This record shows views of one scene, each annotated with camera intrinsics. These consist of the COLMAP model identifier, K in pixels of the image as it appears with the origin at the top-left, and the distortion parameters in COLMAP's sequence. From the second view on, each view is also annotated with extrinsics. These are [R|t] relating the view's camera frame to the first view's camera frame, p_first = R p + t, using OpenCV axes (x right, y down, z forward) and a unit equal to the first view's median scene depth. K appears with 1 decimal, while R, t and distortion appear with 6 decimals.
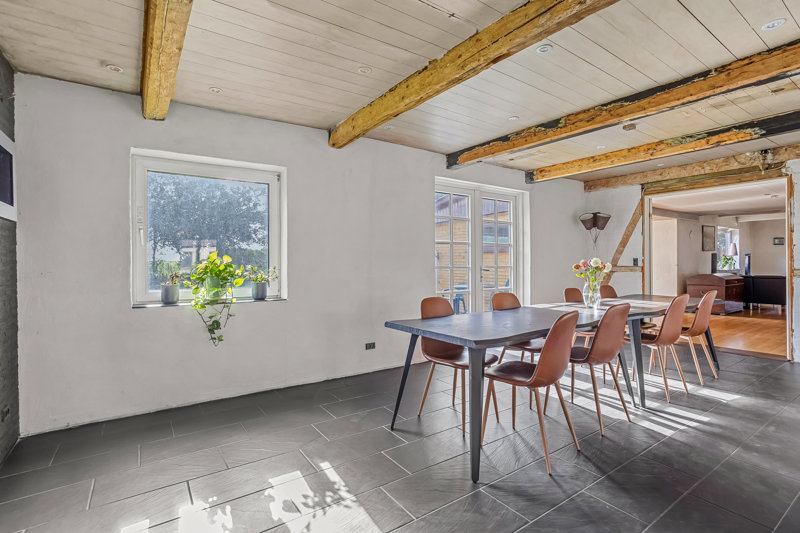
lens RADIAL K [[386.8, 0, 400.5], [0, 386.8, 265.7], [0, 0, 1]] dist [-0.012058, 0.004328]
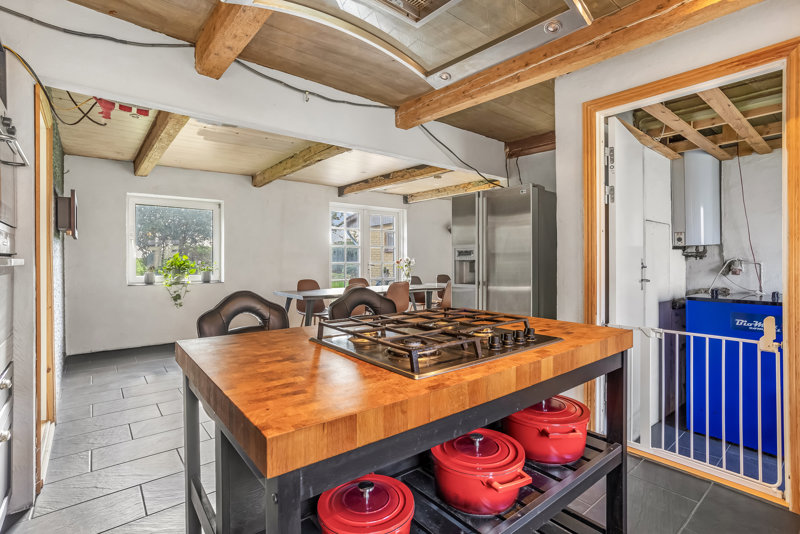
lens RADIAL K [[386.8, 0, 399.3], [0, 386.8, 261.3], [0, 0, 1]] dist [-0.012058, 0.004328]
pose [[0.996887, -0.002347, 0.078811, 0.308199], [0.002979, 0.999964, -0.007901, 0.015211], [-0.078790, 0.008111, 0.996858, -0.661389]]
